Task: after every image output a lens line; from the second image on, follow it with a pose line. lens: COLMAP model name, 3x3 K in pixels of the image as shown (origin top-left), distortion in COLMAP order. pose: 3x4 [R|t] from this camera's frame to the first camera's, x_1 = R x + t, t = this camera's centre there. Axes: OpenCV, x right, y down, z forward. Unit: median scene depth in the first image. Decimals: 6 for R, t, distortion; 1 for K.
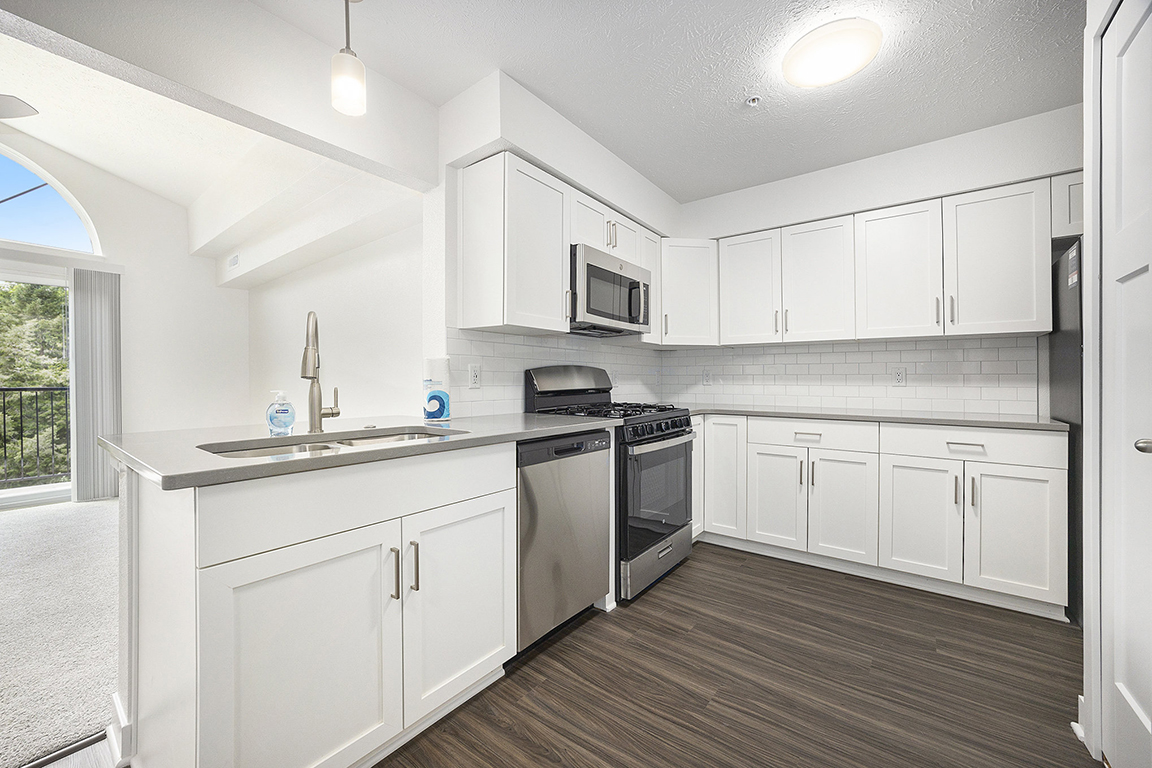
lens RADIAL K [[430.7, 0, 605.7], [0, 430.7, 382.8], [0, 0, 1]] dist [-0.001029, 0.000248]
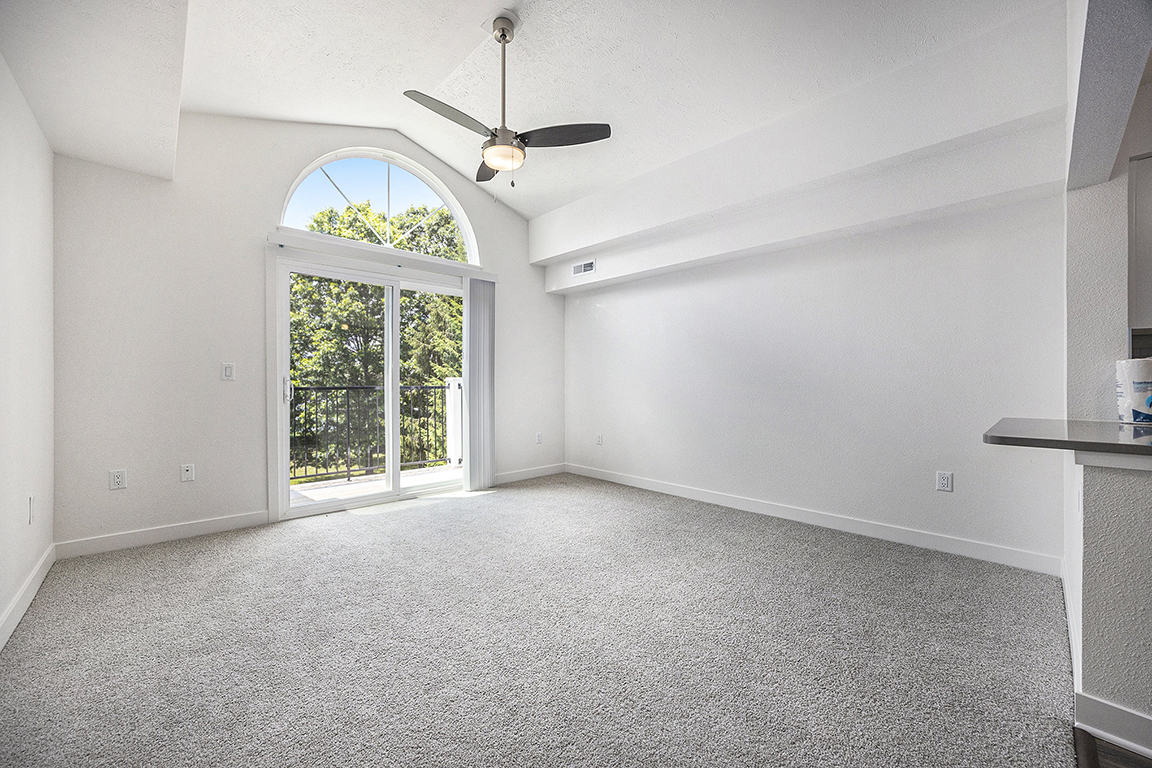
lens RADIAL K [[429.2, 0, 630.2], [0, 429.2, 382.8], [0, 0, 1]] dist [-0.000019, -0.000023]
pose [[0.995164, 0.004626, -0.098122, -1.324439], [-0.005146, 0.999974, -0.005046, 0.004851], [0.098096, 0.005527, 0.995162, -0.055695]]
